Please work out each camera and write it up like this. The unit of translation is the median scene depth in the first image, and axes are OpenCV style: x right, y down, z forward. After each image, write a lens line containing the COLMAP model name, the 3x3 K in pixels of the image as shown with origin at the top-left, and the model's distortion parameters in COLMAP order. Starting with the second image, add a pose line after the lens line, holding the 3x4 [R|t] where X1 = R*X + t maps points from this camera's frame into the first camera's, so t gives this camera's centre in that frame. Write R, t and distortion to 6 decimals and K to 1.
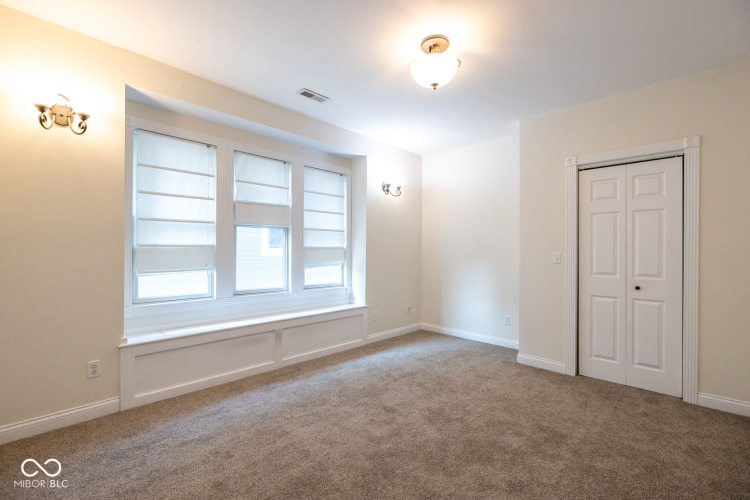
lens RADIAL K [[338.8, 0, 374.0], [0, 338.8, 252.0], [0, 0, 1]] dist [-0.000273, -0.000350]
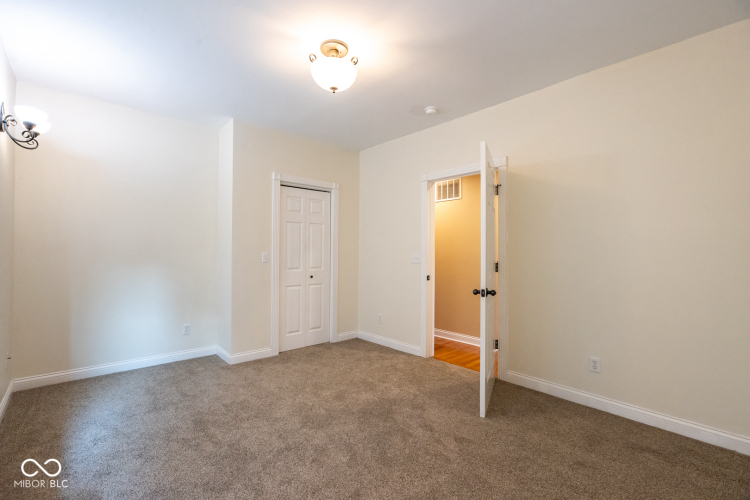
lens RADIAL K [[338.8, 0, 377.0], [0, 338.8, 246.8], [0, 0, 1]] dist [-0.000273, -0.000350]
pose [[0.049332, 0.005367, 0.998768, -0.637705], [-0.004967, 0.999975, -0.005128, -0.015084], [-0.998770, -0.004708, 0.049358, 0.626306]]
